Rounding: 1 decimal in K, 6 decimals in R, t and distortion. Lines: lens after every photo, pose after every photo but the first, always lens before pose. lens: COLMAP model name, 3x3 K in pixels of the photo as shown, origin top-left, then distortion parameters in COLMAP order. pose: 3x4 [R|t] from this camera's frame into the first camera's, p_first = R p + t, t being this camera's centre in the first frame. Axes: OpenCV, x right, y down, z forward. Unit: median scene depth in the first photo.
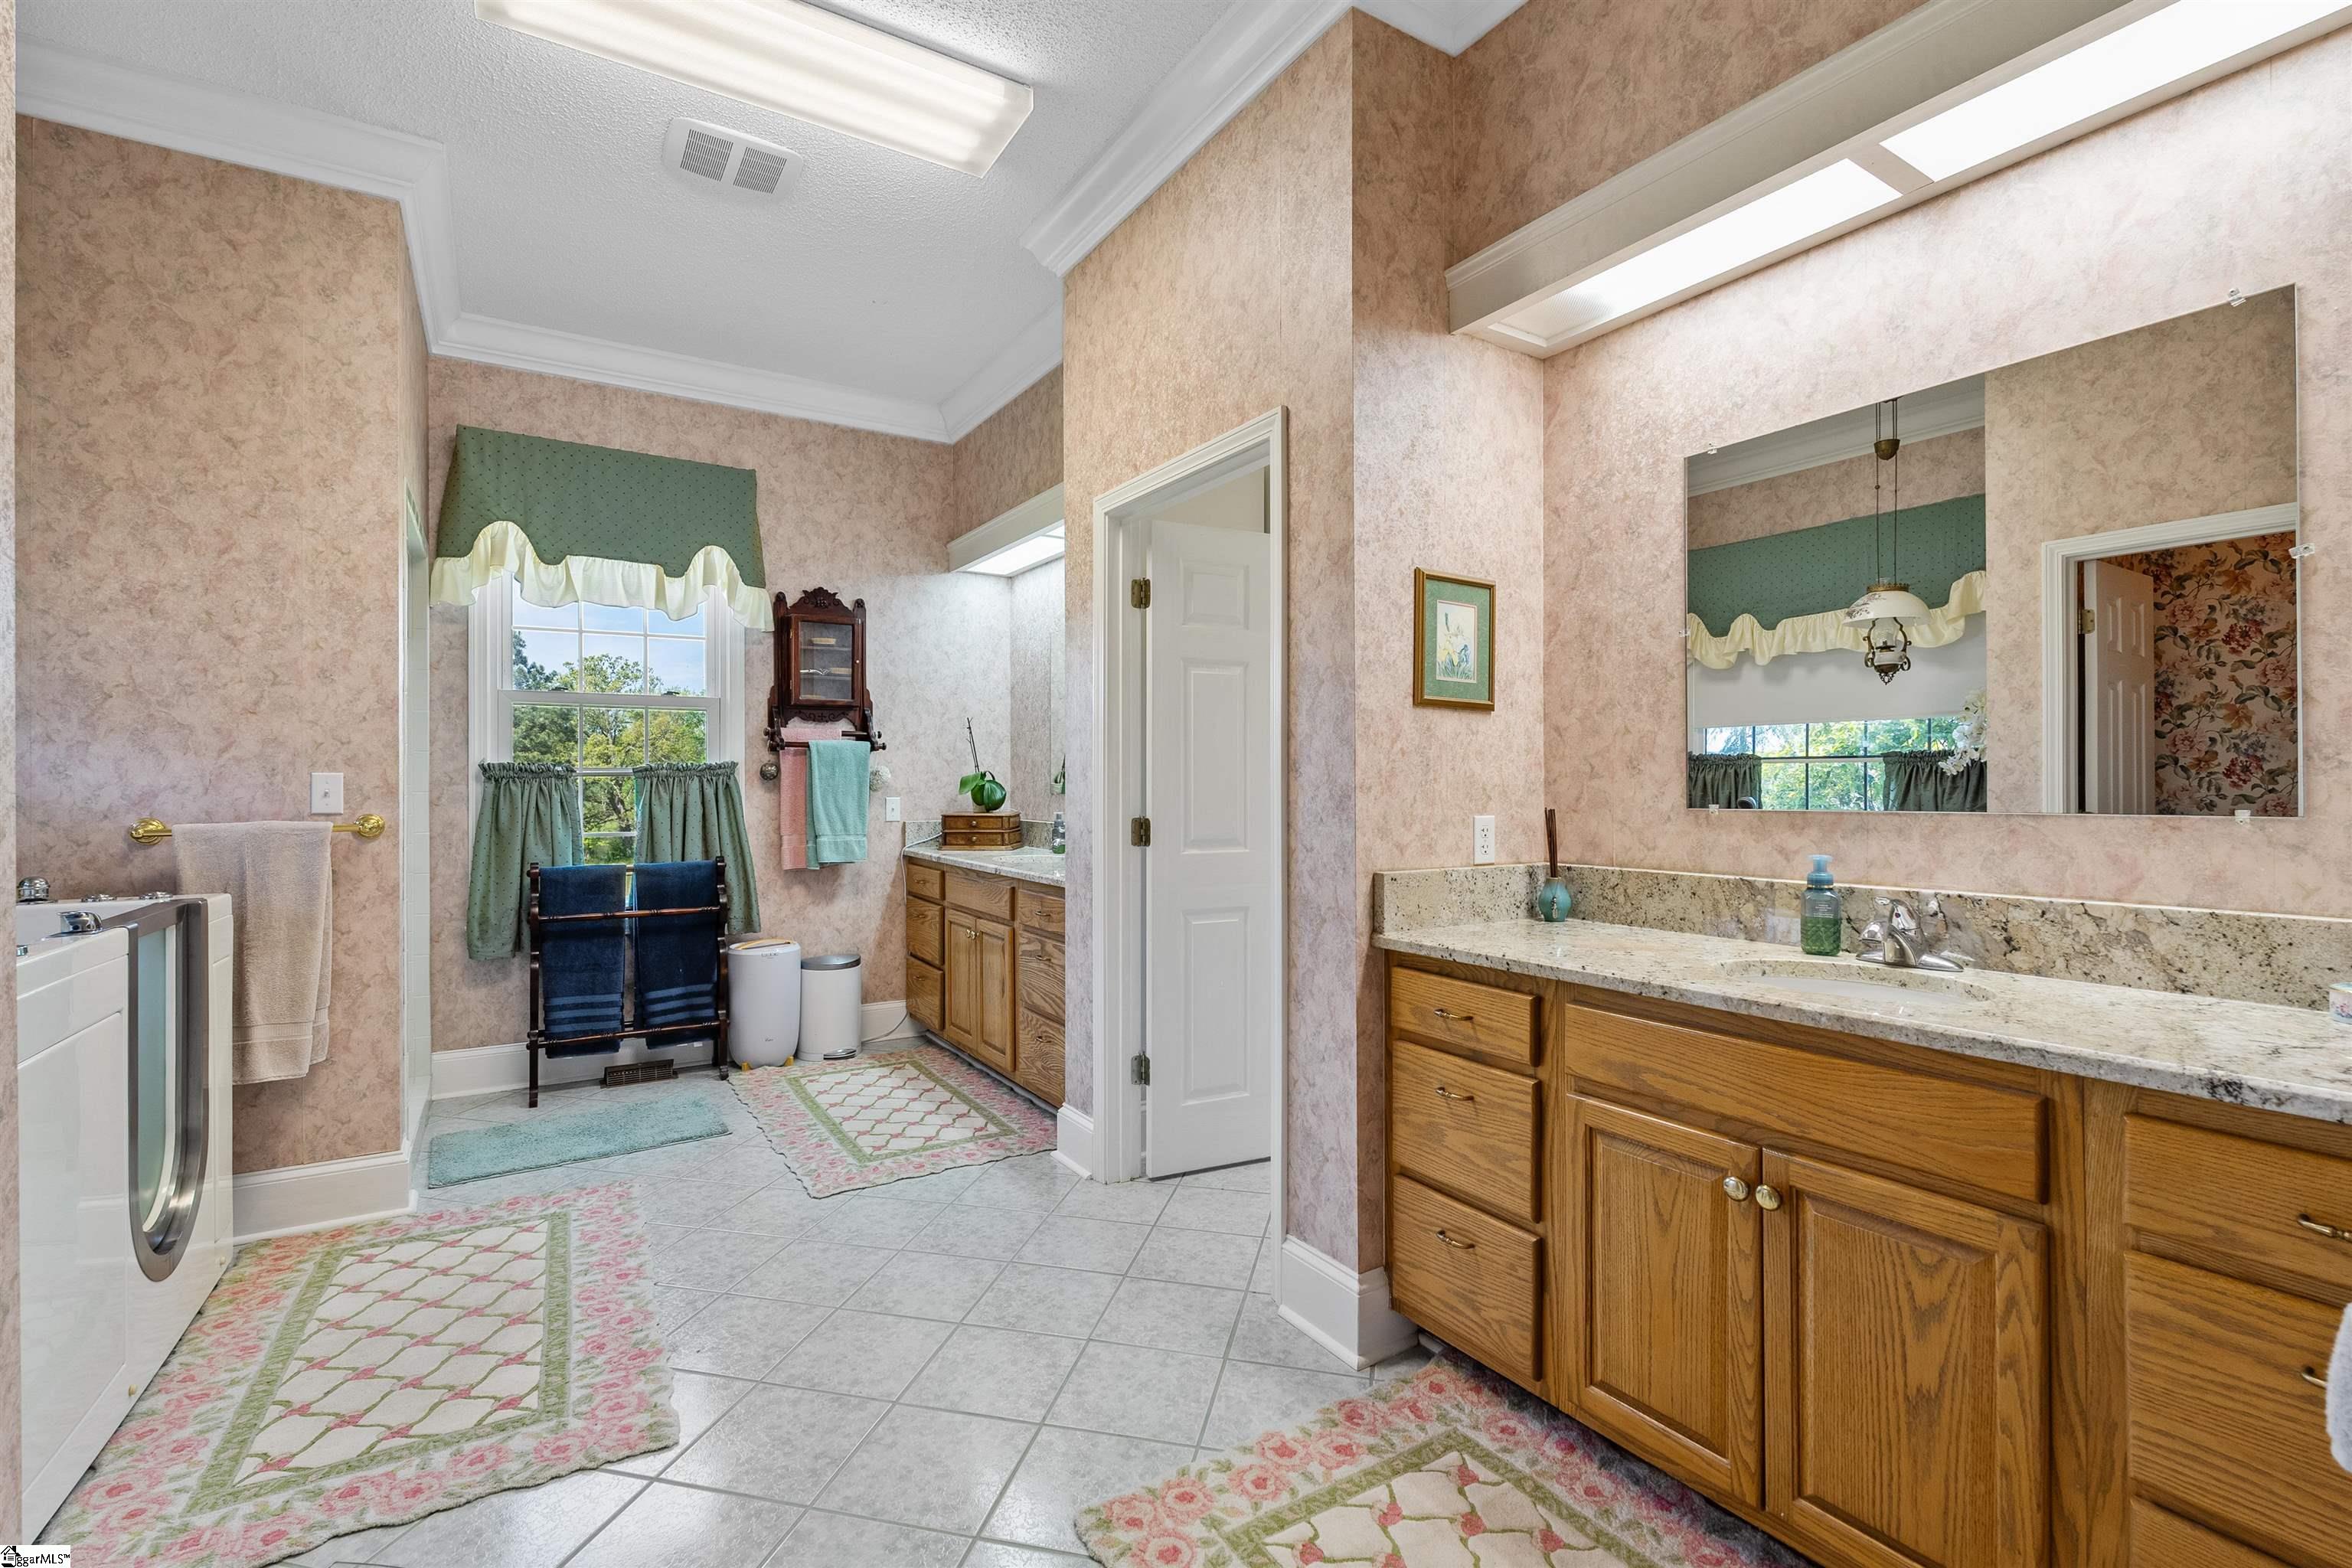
lens RADIAL K [[1050.1, 0, 1169.3], [0, 1050.1, 792.0], [0, 0, 1]] dist [-0.002030, 0.000112]
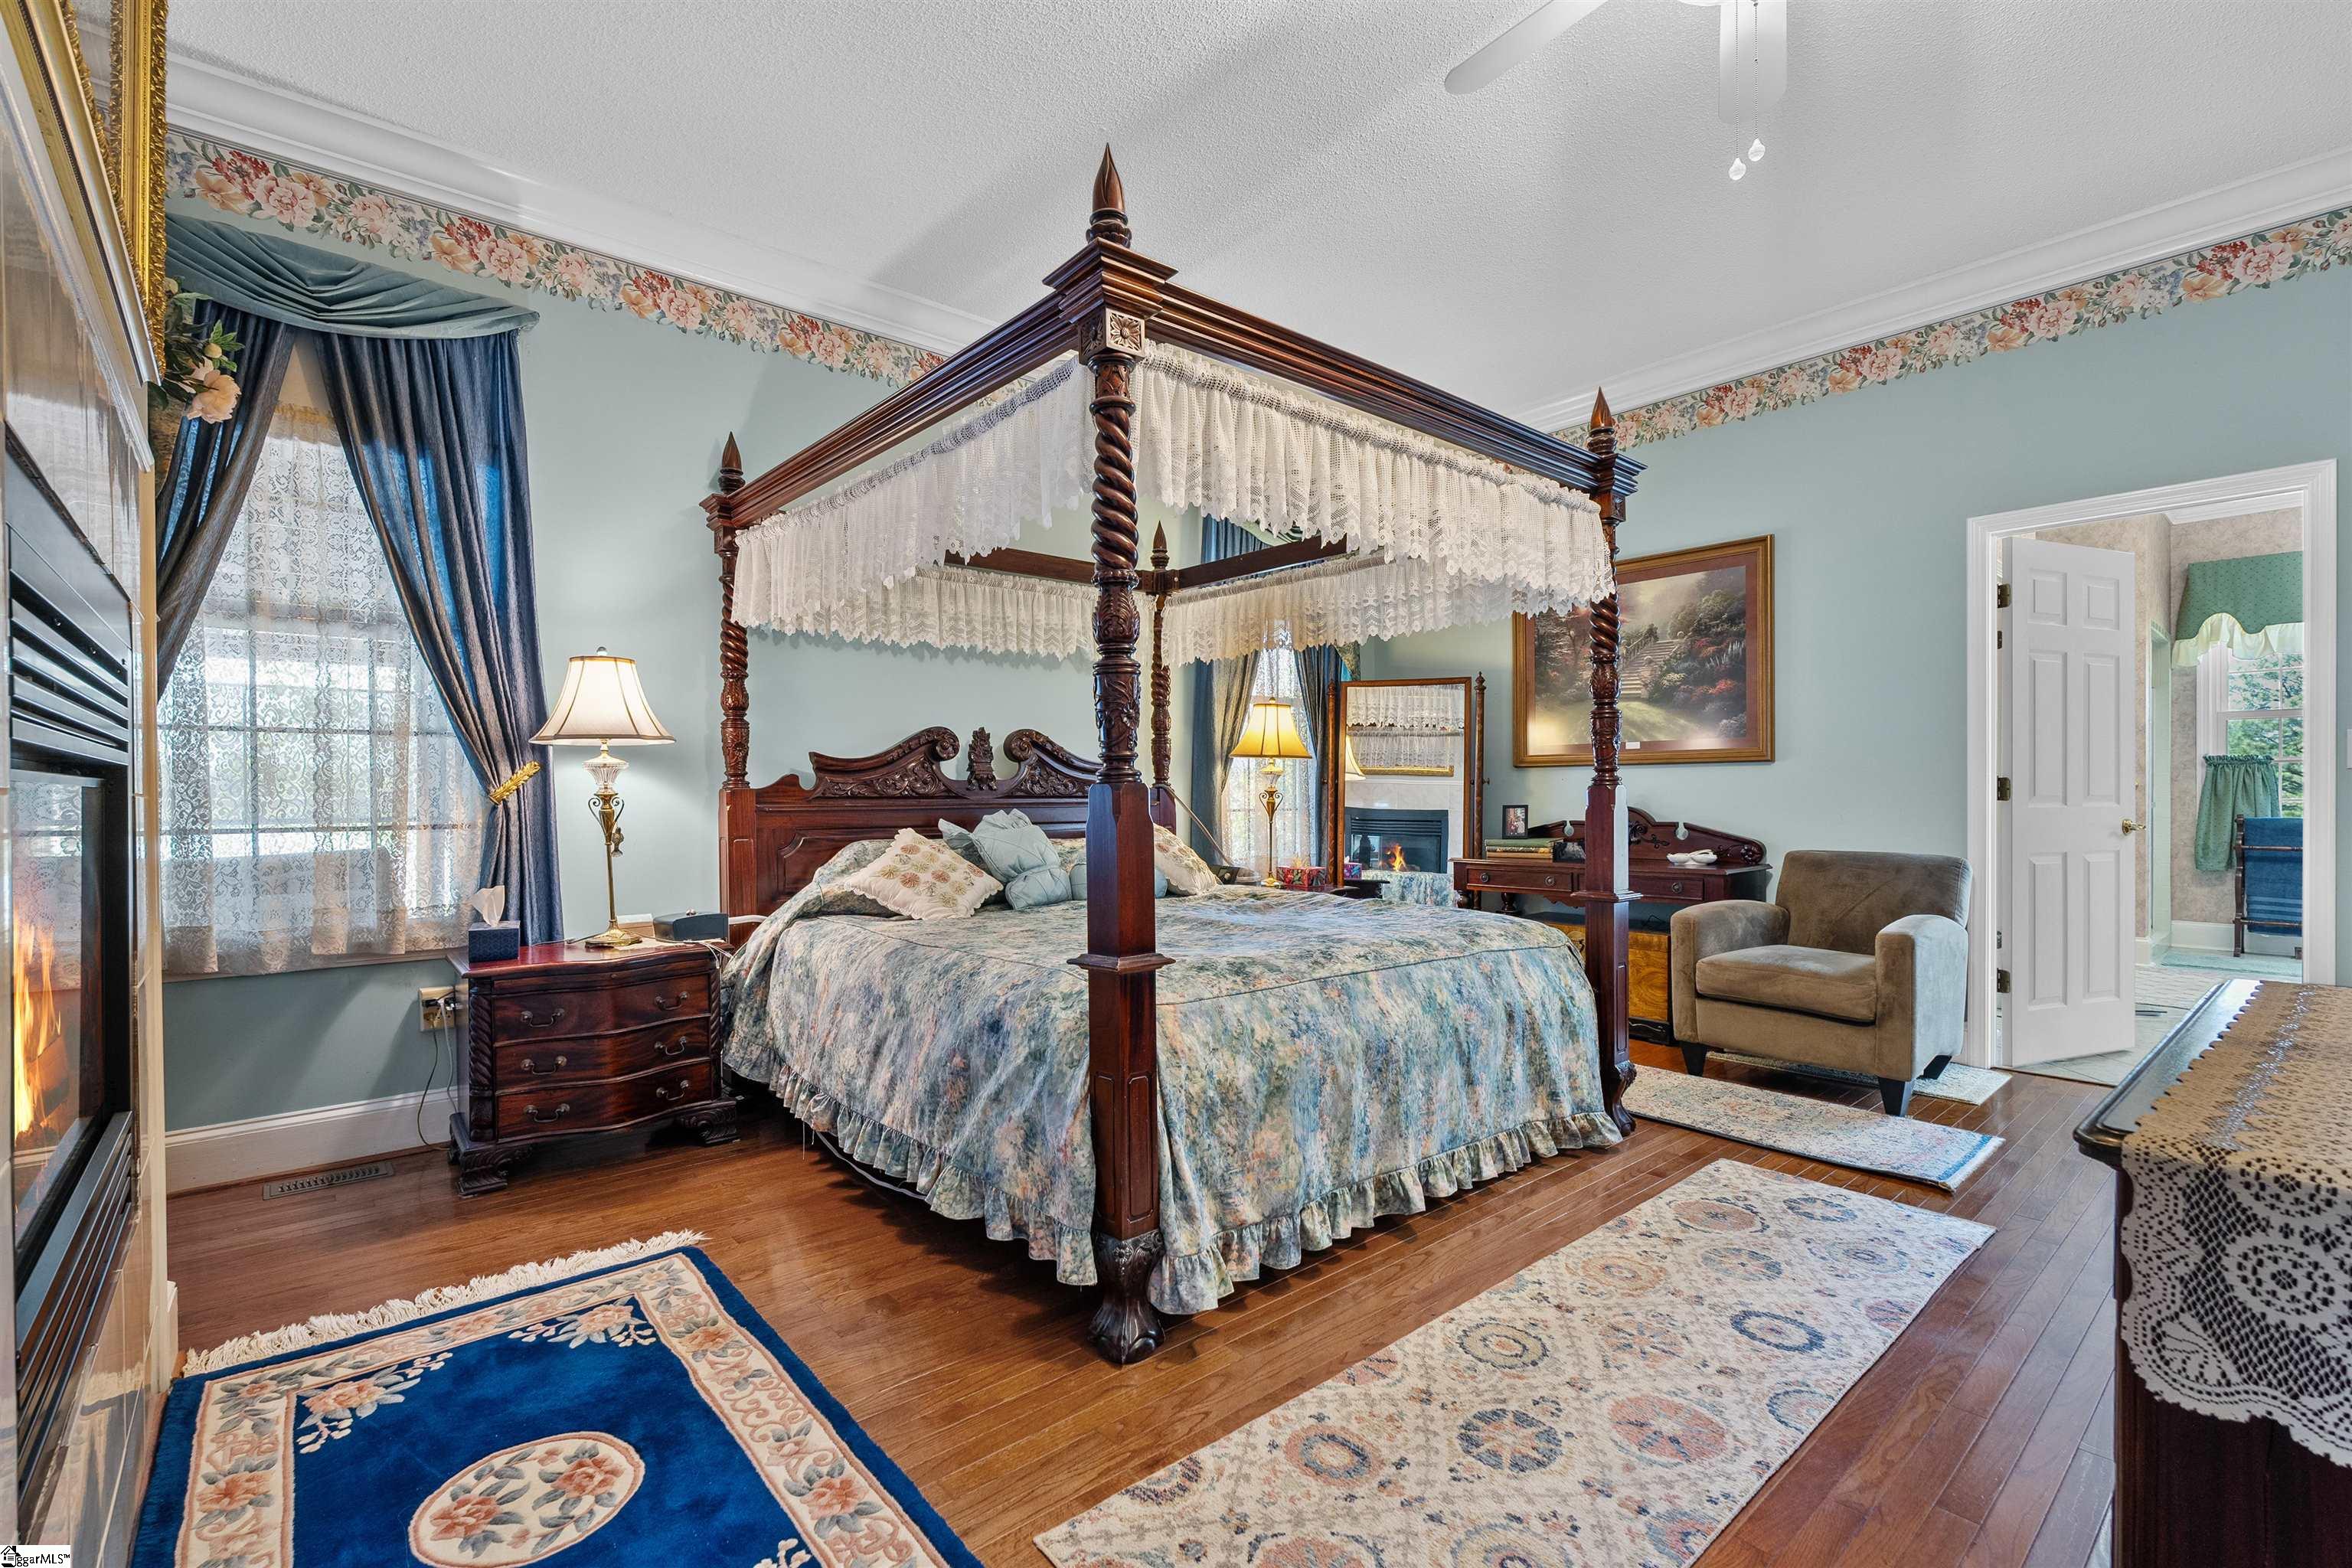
lens RADIAL K [[1050.1, 0, 1168.5], [0, 1050.1, 796.4], [0, 0, 1]] dist [-0.002030, 0.000112]
pose [[0.161117, 0.004953, -0.986923, 0.764573], [0.004792, 0.999972, 0.005801, 0.020767], [0.986924, -0.005664, 0.161089, -0.950423]]
